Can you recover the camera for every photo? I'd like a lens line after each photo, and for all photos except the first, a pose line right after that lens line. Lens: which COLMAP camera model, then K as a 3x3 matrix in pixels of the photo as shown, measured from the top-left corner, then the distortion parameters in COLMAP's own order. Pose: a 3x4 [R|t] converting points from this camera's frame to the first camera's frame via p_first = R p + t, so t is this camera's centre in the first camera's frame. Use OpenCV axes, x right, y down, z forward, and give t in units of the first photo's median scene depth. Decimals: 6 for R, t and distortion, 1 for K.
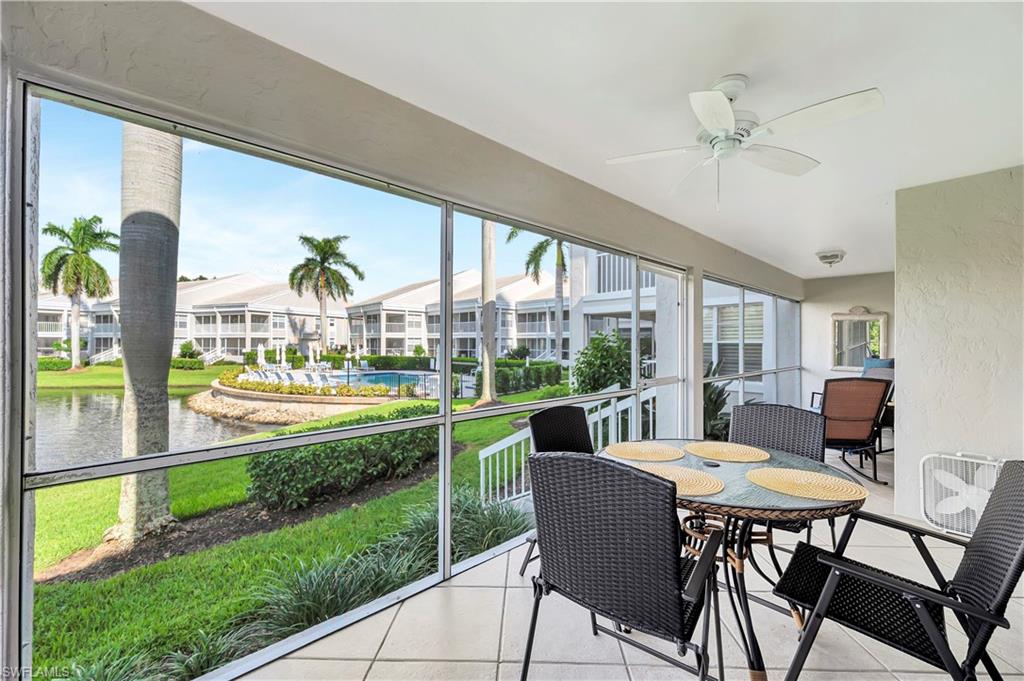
lens RADIAL K [[406.2, 0, 511.2], [0, 406.2, 337.4], [0, 0, 1]] dist [-0.003903, 0.000058]
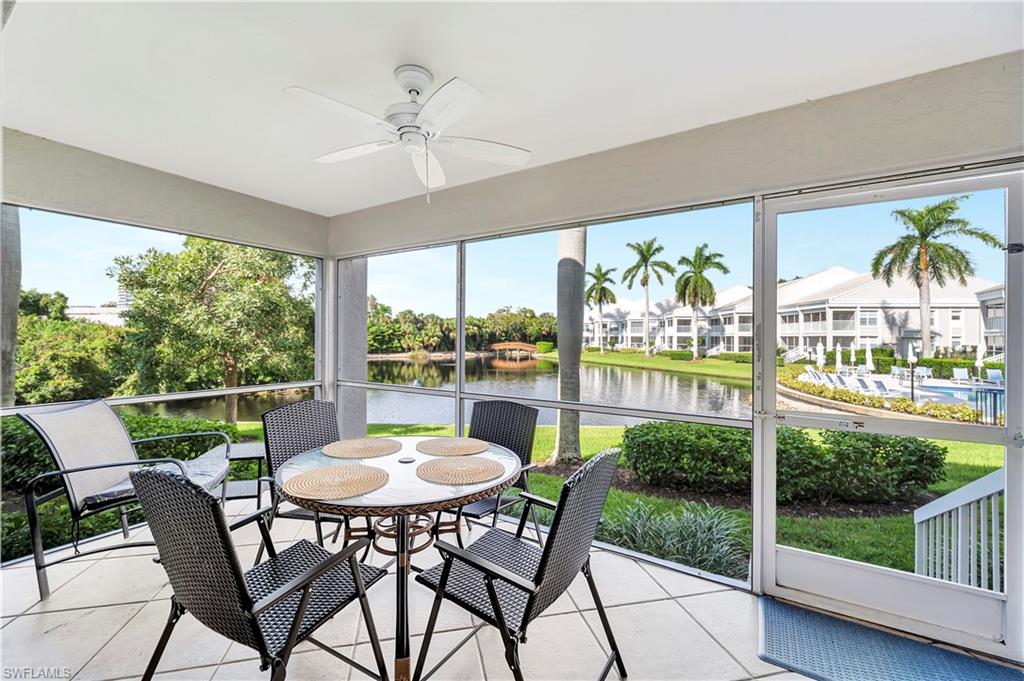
lens RADIAL K [[406.2, 0, 505.2], [0, 406.2, 335.2], [0, 0, 1]] dist [-0.003903, 0.000058]
pose [[0.217648, -0.005540, -0.976012, 0.102058], [0.003304, 0.999982, -0.004939, 0.000711], [0.976022, -0.002150, 0.217662, 0.068475]]
